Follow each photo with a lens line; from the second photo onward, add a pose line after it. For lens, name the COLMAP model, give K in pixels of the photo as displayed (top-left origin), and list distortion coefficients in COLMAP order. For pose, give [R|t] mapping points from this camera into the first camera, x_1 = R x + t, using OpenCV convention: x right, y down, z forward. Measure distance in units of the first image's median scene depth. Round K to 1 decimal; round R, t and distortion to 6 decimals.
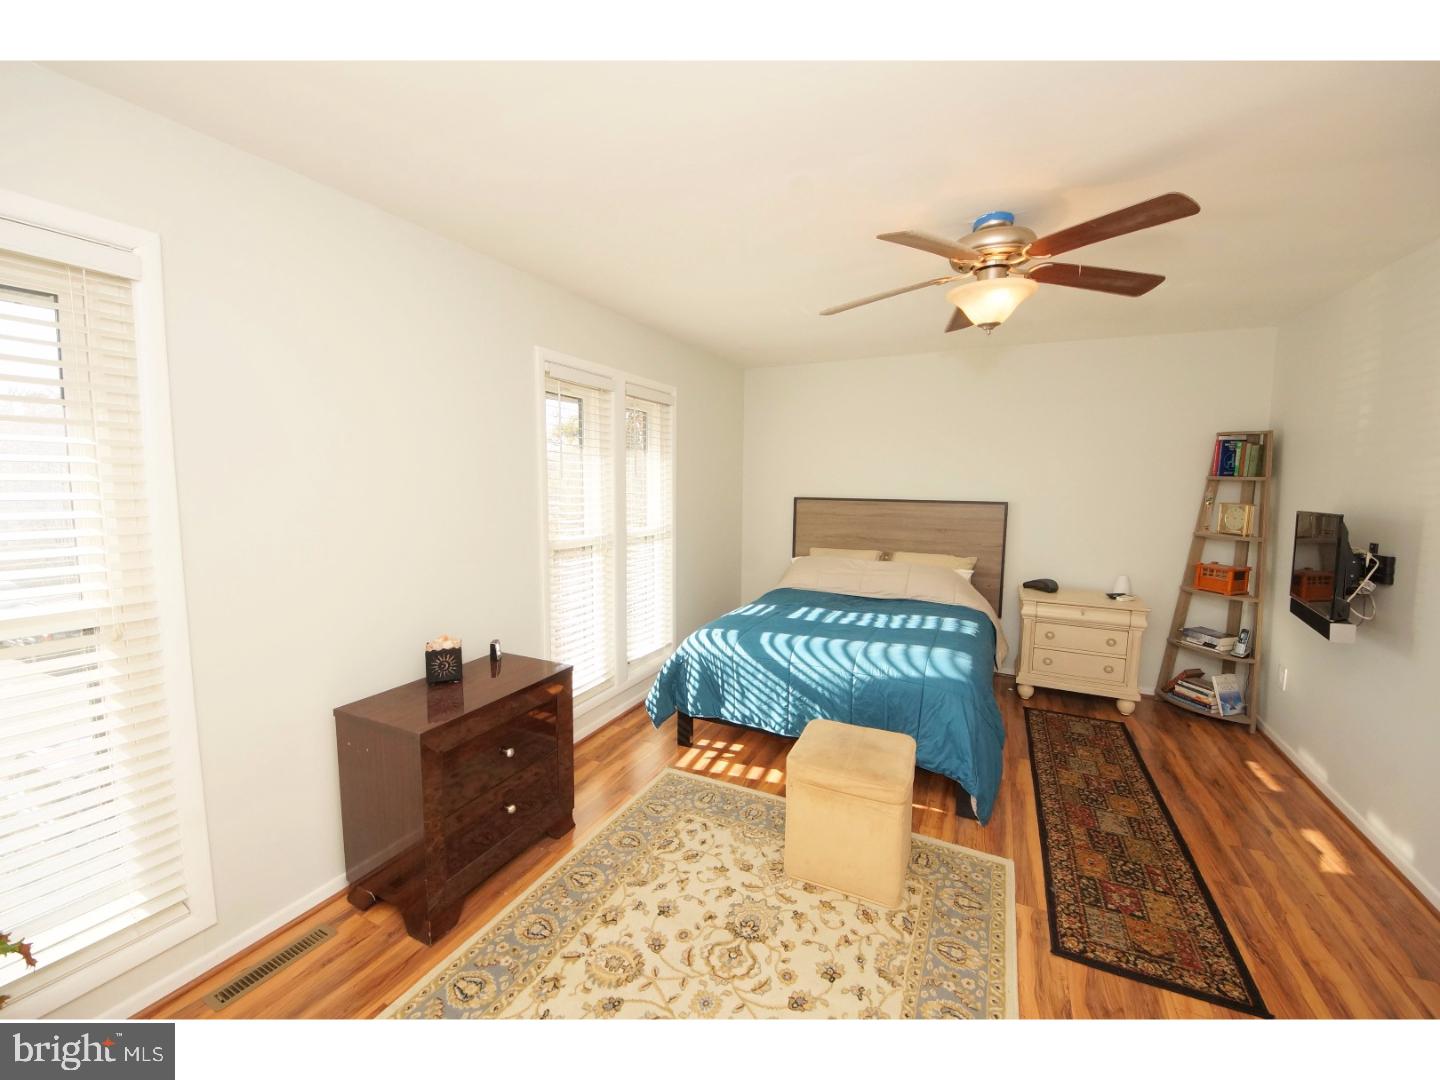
lens RADIAL K [[571.2, 0, 717.3], [0, 571.2, 536.5], [0, 0, 1]] dist [0.041087, -0.028915]
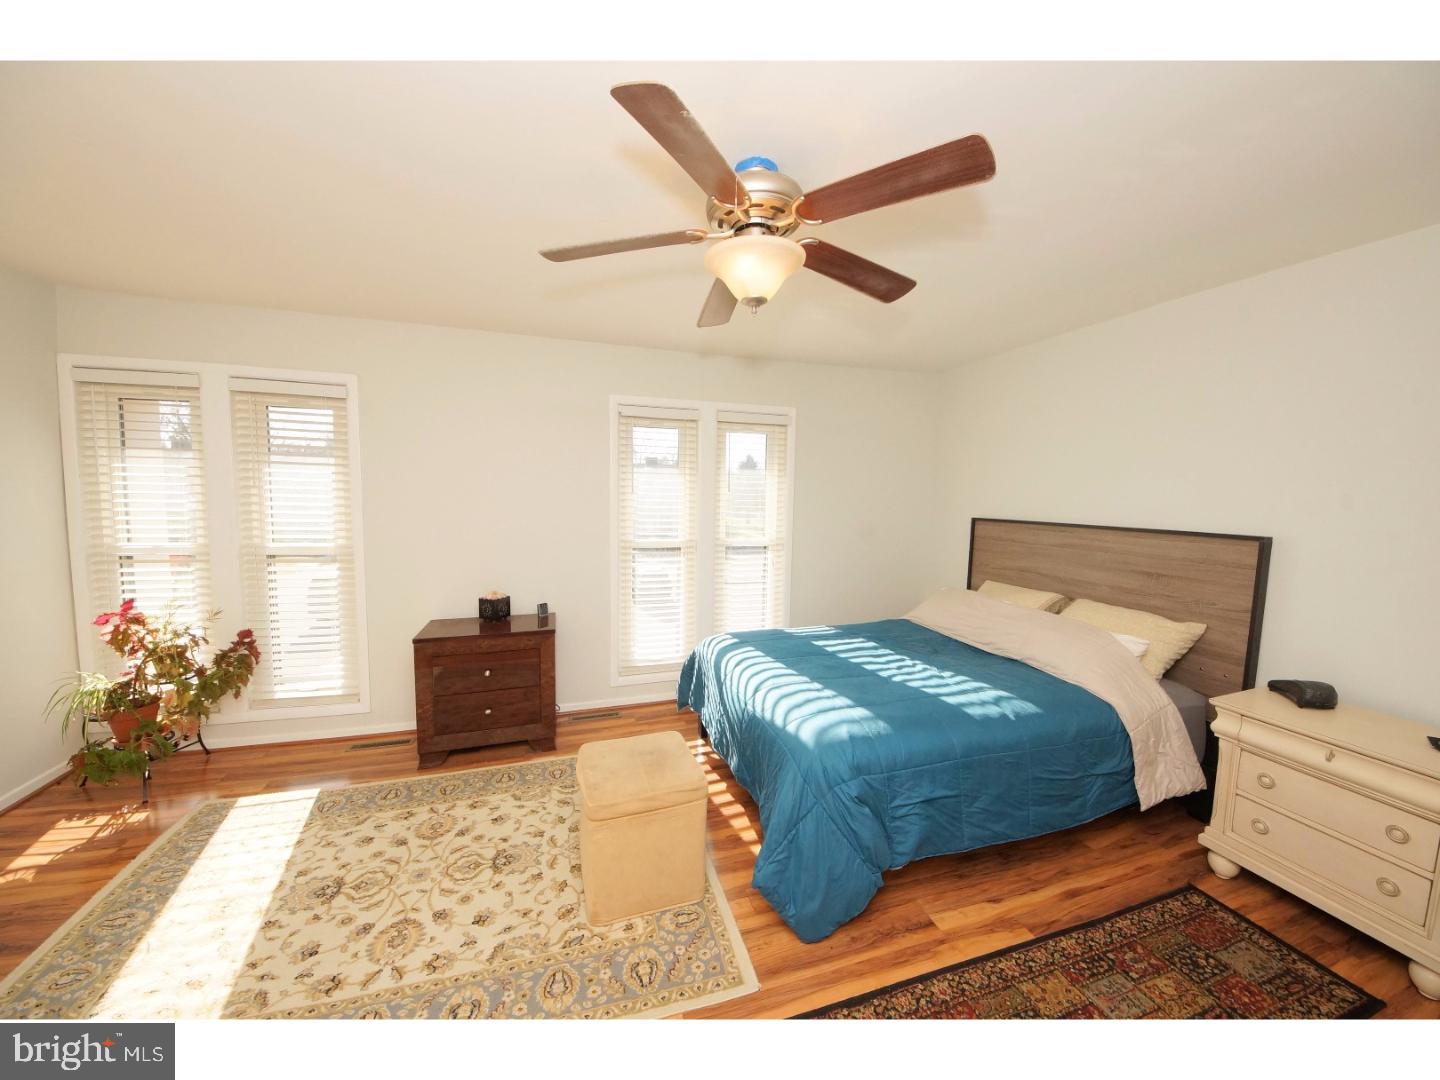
lens RADIAL K [[520.3, 0, 723.7], [0, 520.3, 534.7], [0, 0, 1]] dist [0.021136, -0.013796]
pose [[0.684815, 0.058376, -0.726375, 0.713473], [-0.082400, 0.996596, 0.002408, -0.026301], [0.724043, 0.058204, 0.687295, 0.342018]]
